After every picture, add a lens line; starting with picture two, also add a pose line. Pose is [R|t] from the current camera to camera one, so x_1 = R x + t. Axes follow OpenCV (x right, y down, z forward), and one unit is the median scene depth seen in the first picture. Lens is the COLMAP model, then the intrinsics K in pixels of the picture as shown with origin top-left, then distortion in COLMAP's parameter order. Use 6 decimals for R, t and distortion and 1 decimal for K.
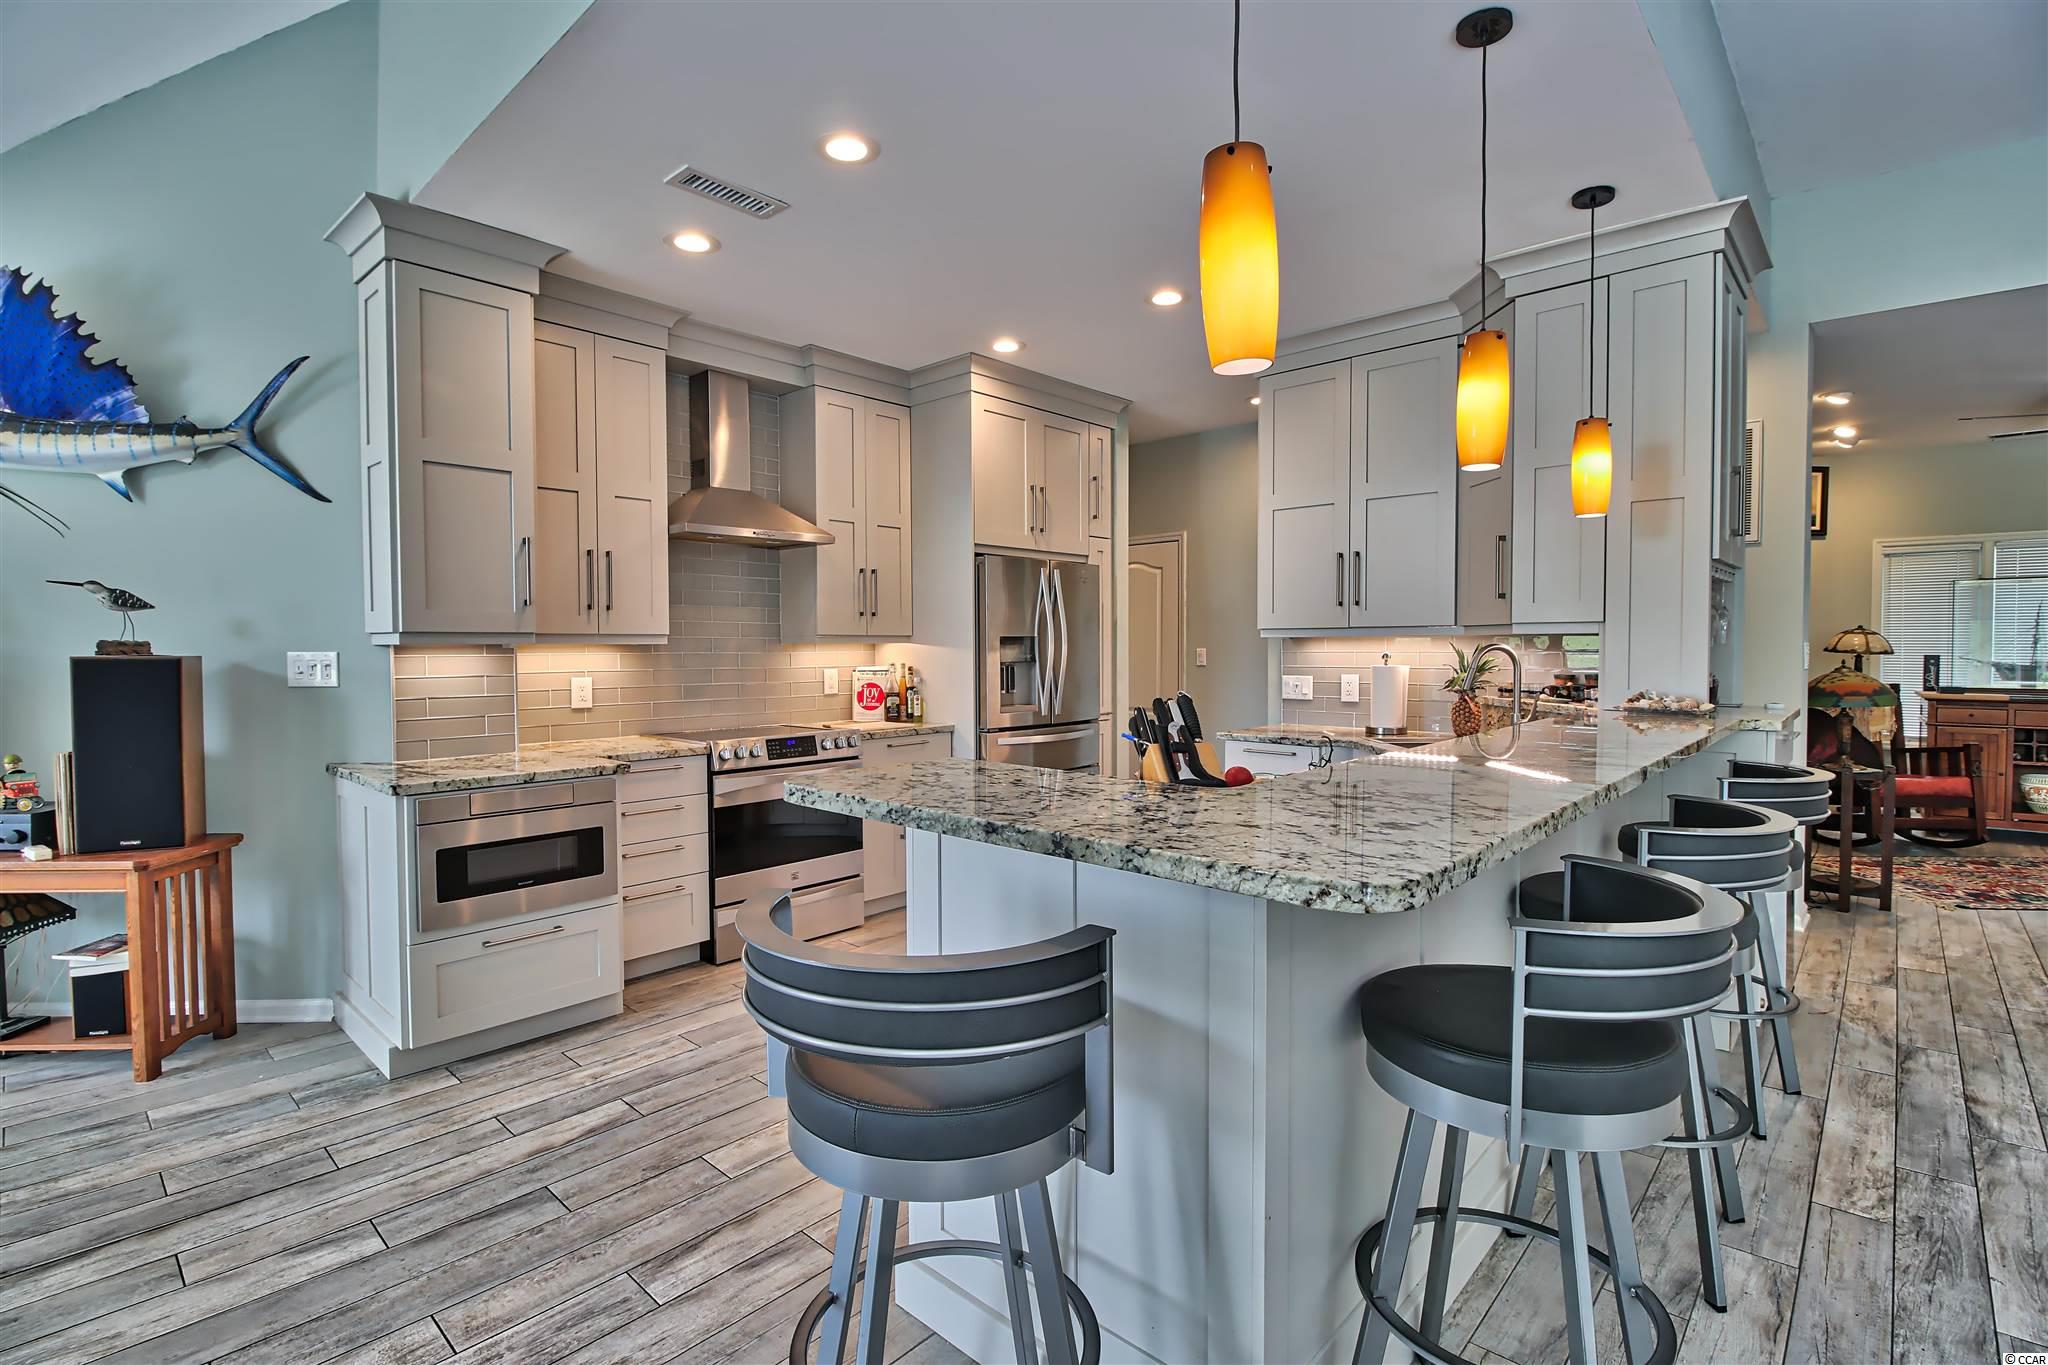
lens RADIAL K [[948.0, 0, 1014.4], [0, 948.0, 675.6], [0, 0, 1]] dist [0.001599, -0.014428]
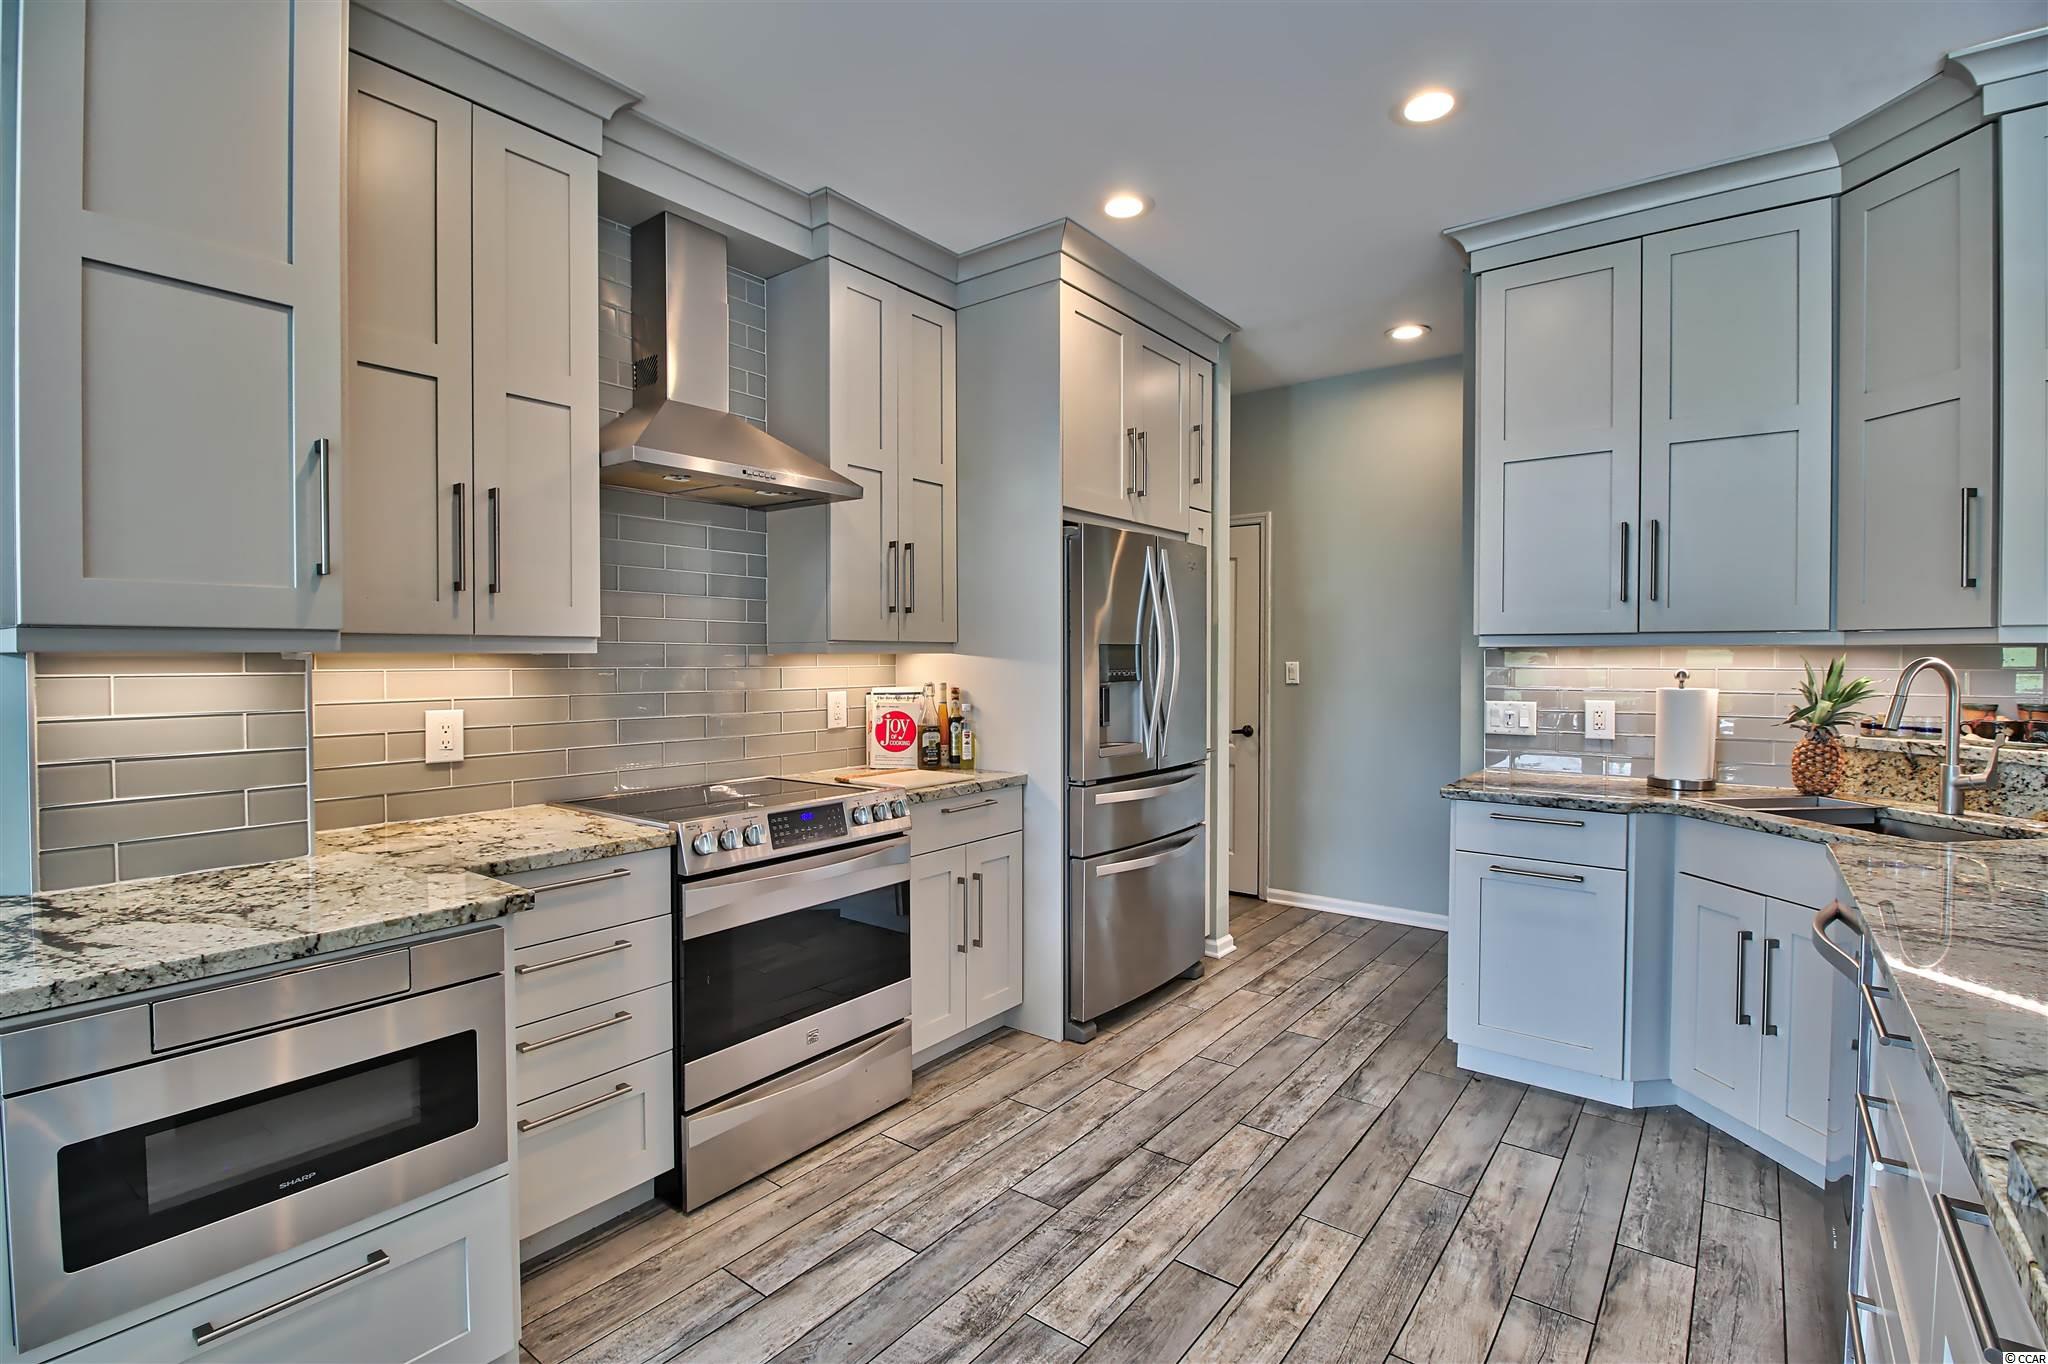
lens RADIAL K [[948.0, 0, 1014.4], [0, 948.0, 675.1], [0, 0, 1]] dist [0.001599, -0.014428]
pose [[0.995585, 0.001767, 0.093848, -0.160641], [-0.000564, 0.999917, -0.012845, -0.012001], [-0.093863, 0.012735, 0.995504, 0.383158]]
